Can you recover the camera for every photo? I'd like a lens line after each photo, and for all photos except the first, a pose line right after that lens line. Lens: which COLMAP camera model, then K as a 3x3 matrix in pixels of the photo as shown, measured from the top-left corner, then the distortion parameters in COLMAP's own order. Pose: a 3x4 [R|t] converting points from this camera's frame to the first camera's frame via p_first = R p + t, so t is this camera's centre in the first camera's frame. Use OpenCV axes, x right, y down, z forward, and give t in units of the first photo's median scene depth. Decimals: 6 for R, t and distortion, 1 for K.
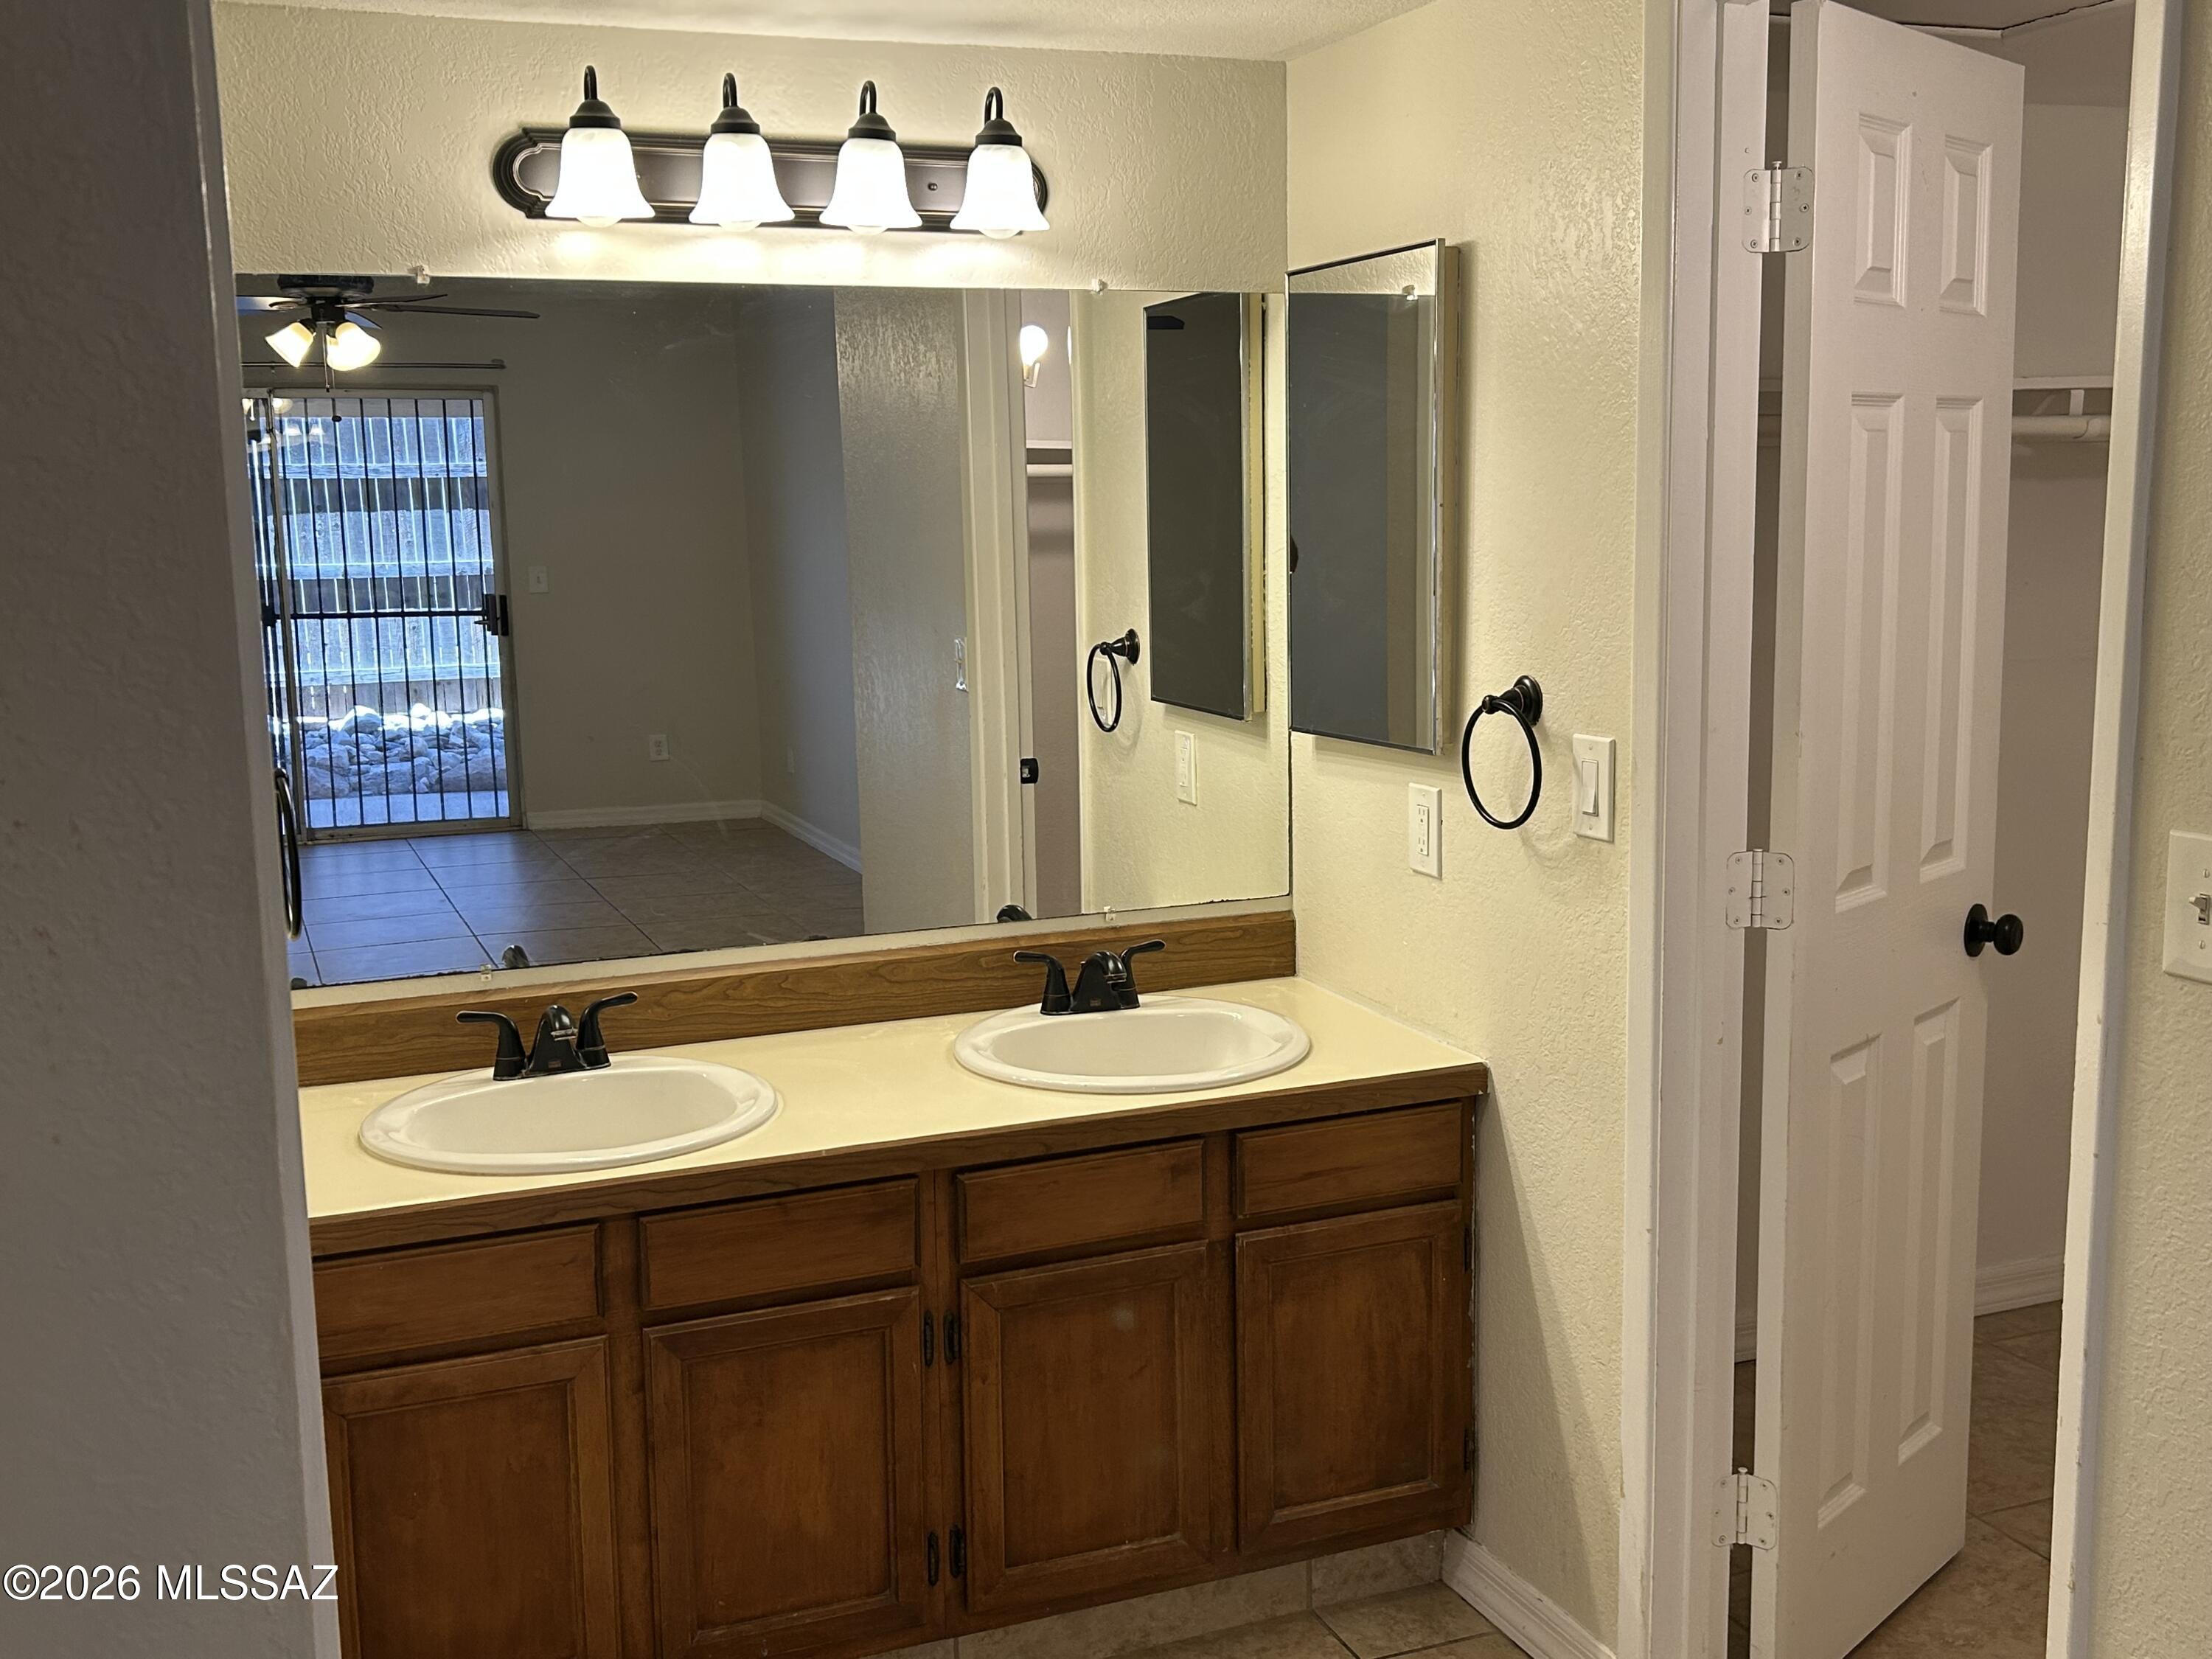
lens RADIAL K [[2204.8, 0, 1104.8], [0, 2204.8, 830.8], [0, 0, 1]] dist [0.045975, 0.000000]
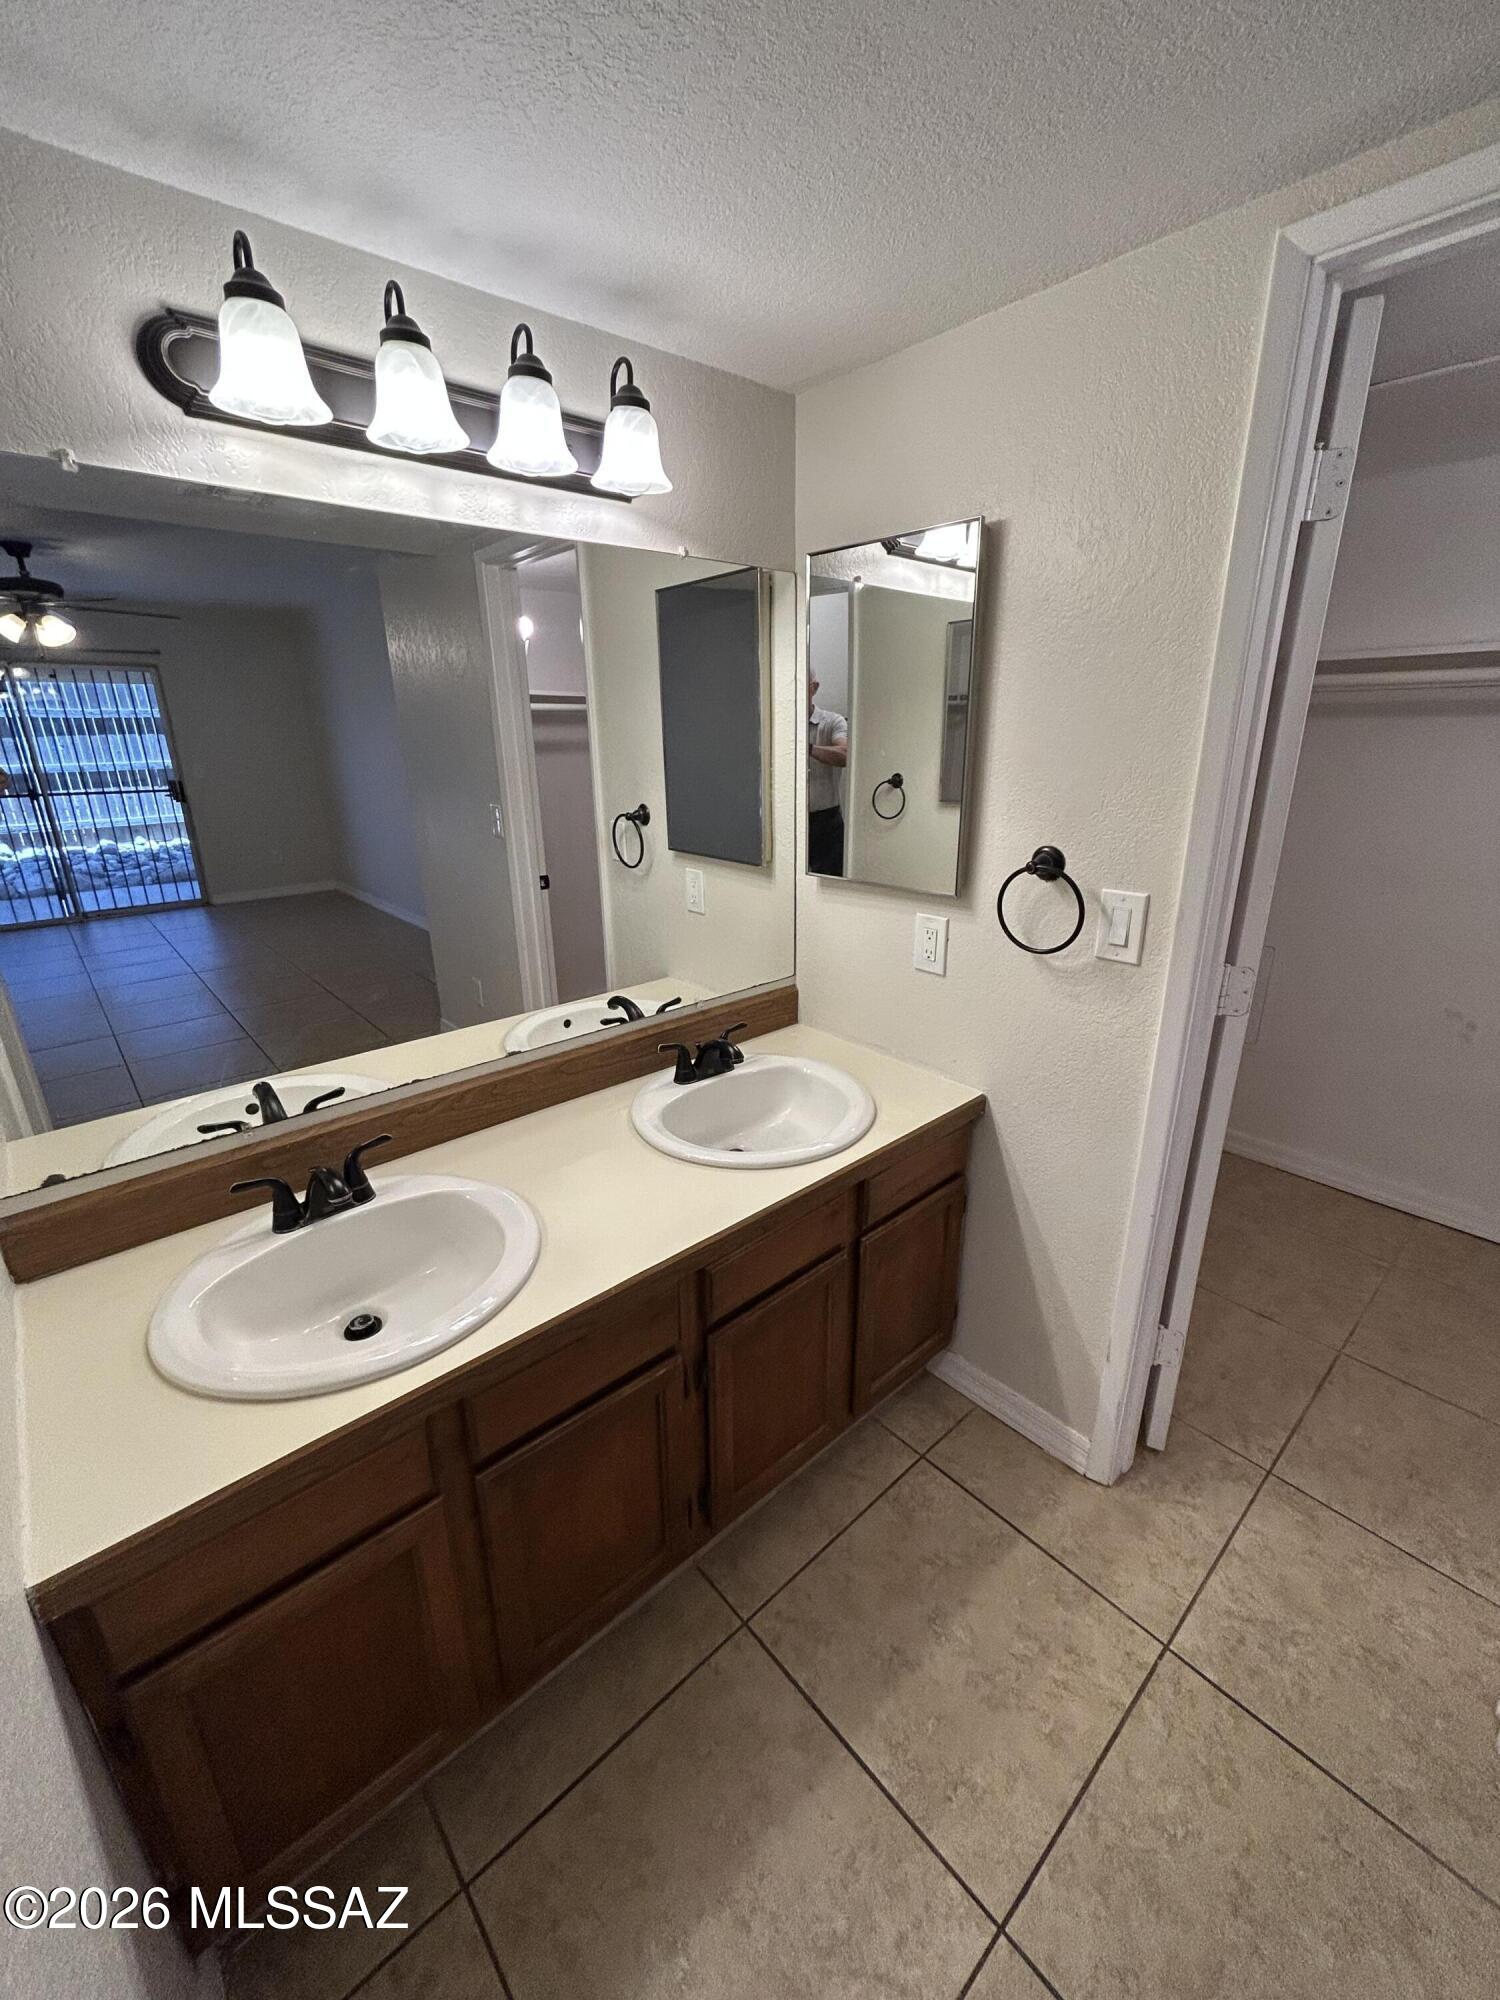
lens RADIAL K [[811.7, 0, 754.8], [0, 811.7, 997.4], [0, 0, 1]] dist [-0.004849, 0.002085]
pose [[0.942136, -0.099007, 0.320278, -0.093960], [0.044885, 0.984045, 0.172164, -0.040625], [-0.332213, -0.147826, 0.931548, 0.312867]]
